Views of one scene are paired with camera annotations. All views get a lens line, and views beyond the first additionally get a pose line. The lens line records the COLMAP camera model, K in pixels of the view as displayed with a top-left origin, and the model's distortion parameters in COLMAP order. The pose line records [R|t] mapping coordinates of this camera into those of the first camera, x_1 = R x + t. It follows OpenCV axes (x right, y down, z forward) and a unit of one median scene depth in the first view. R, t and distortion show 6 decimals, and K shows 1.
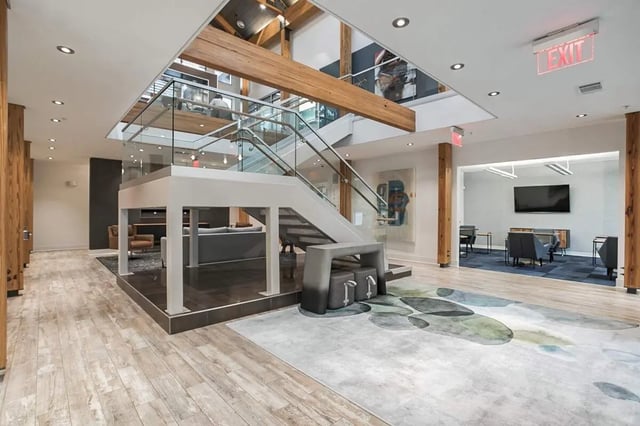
lens RADIAL K [[308.9, 0, 320.3], [0, 308.9, 214.3], [0, 0, 1]] dist [-0.002966, 0.000458]
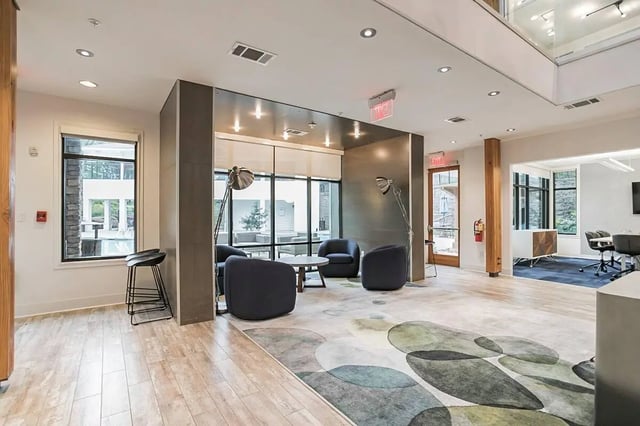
lens RADIAL K [[308.9, 0, 320.6], [0, 308.9, 214.5], [0, 0, 1]] dist [-0.002966, 0.000458]
pose [[-0.991487, 0.000401, 0.130208, 0.585536], [0.000108, 0.999997, -0.002258, -0.004946], [-0.130209, -0.002225, -0.991484, 1.681371]]
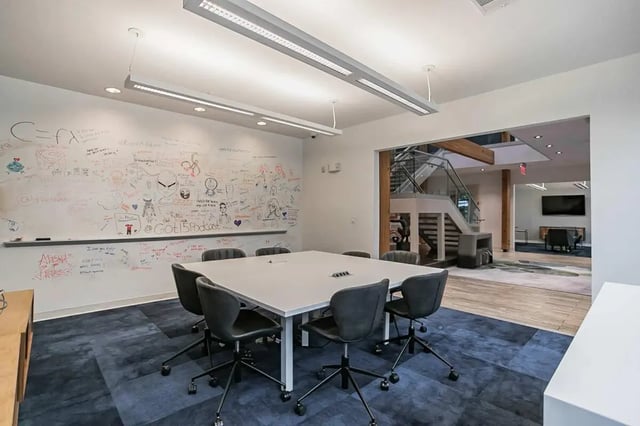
lens RADIAL K [[308.9, 0, 319.5], [0, 308.9, 212.2], [0, 0, 1]] dist [-0.002966, 0.000458]
pose [[0.999935, 0.003666, 0.010806, -0.939448], [-0.003603, 0.999977, -0.005797, -0.016457], [-0.010827, 0.005758, 0.999925, -0.885627]]
